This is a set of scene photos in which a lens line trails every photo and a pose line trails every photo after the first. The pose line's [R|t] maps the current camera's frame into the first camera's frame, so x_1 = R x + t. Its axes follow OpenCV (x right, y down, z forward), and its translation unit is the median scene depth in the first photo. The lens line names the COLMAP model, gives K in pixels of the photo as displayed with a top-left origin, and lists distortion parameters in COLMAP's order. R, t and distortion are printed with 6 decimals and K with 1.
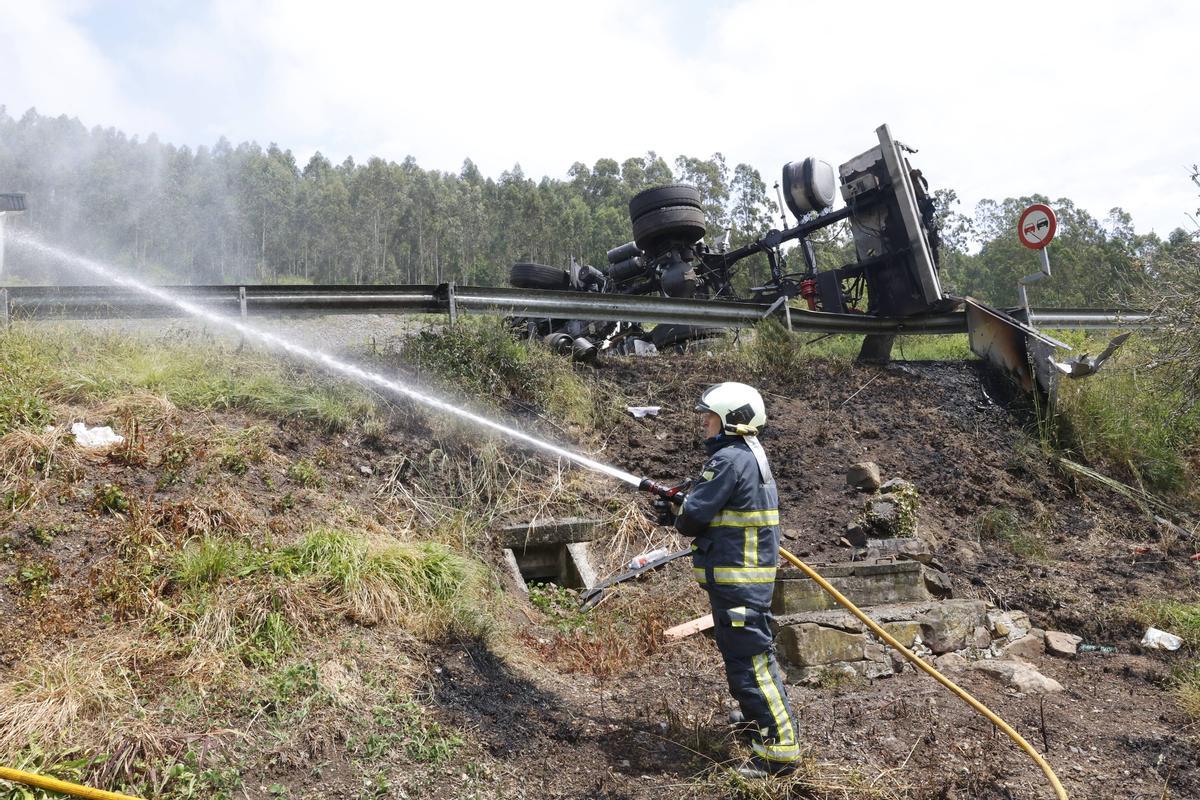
lens RADIAL K [[812.3, 0, 592.3], [0, 812.3, 411.8], [0, 0, 1]] dist [-0.103551, 0.082368]
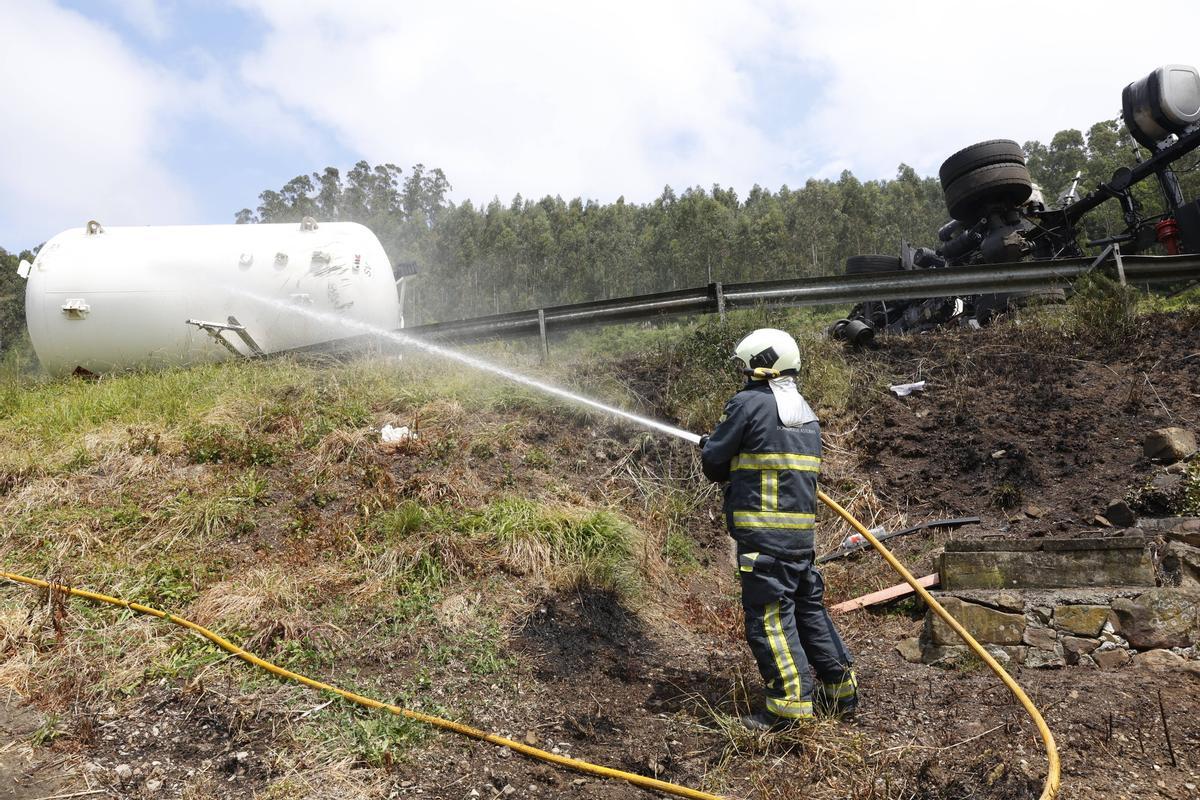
lens RADIAL K [[812.3, 0, 605.8], [0, 812.3, 410.2], [0, 0, 1]] dist [-0.103551, 0.082368]
pose [[0.851961, -0.065747, -0.519460, 0.362105], [0.051383, 0.997795, -0.042017, 0.065762], [0.521077, 0.009106, 0.853461, 0.046267]]
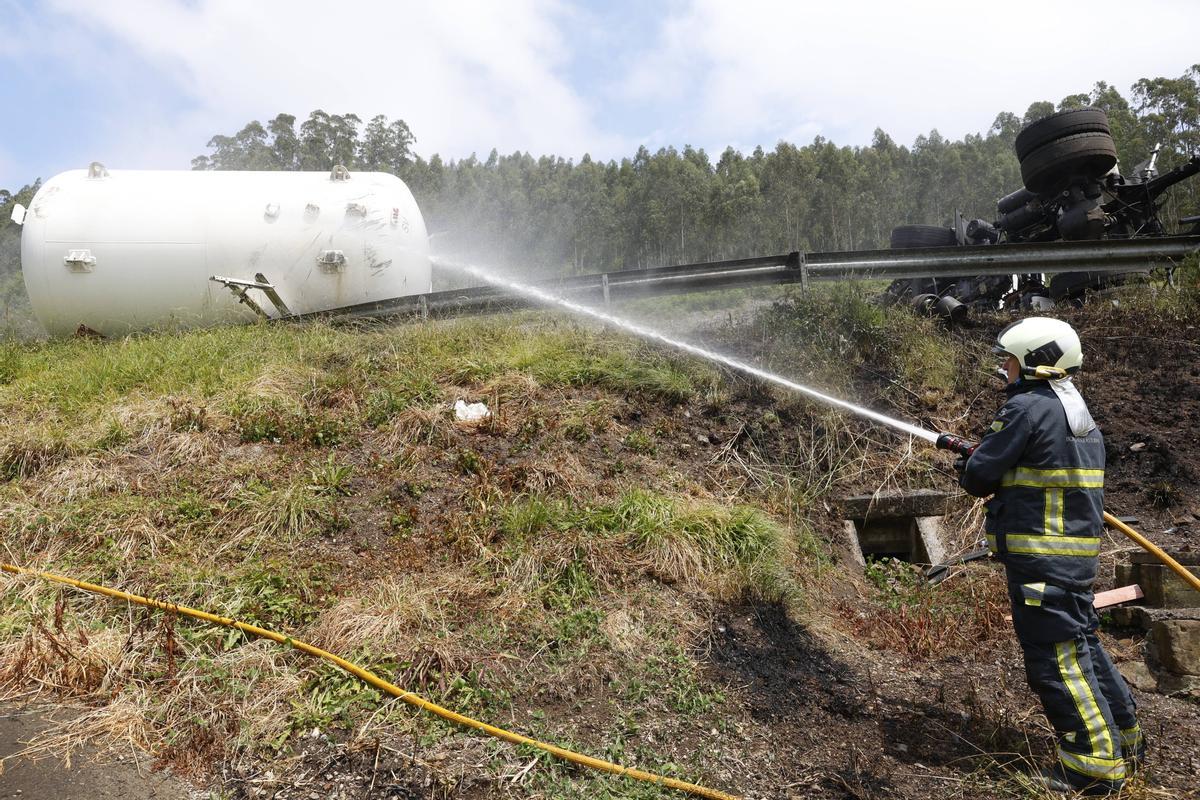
lens RADIAL K [[812.3, 0, 606.0], [0, 812.3, 412.2], [0, 0, 1]] dist [-0.103551, 0.082368]
pose [[0.877632, -0.024633, -0.478701, 0.121878], [0.033922, 0.999367, 0.010766, 0.026446], [0.478133, -0.025687, 0.877912, 0.041925]]
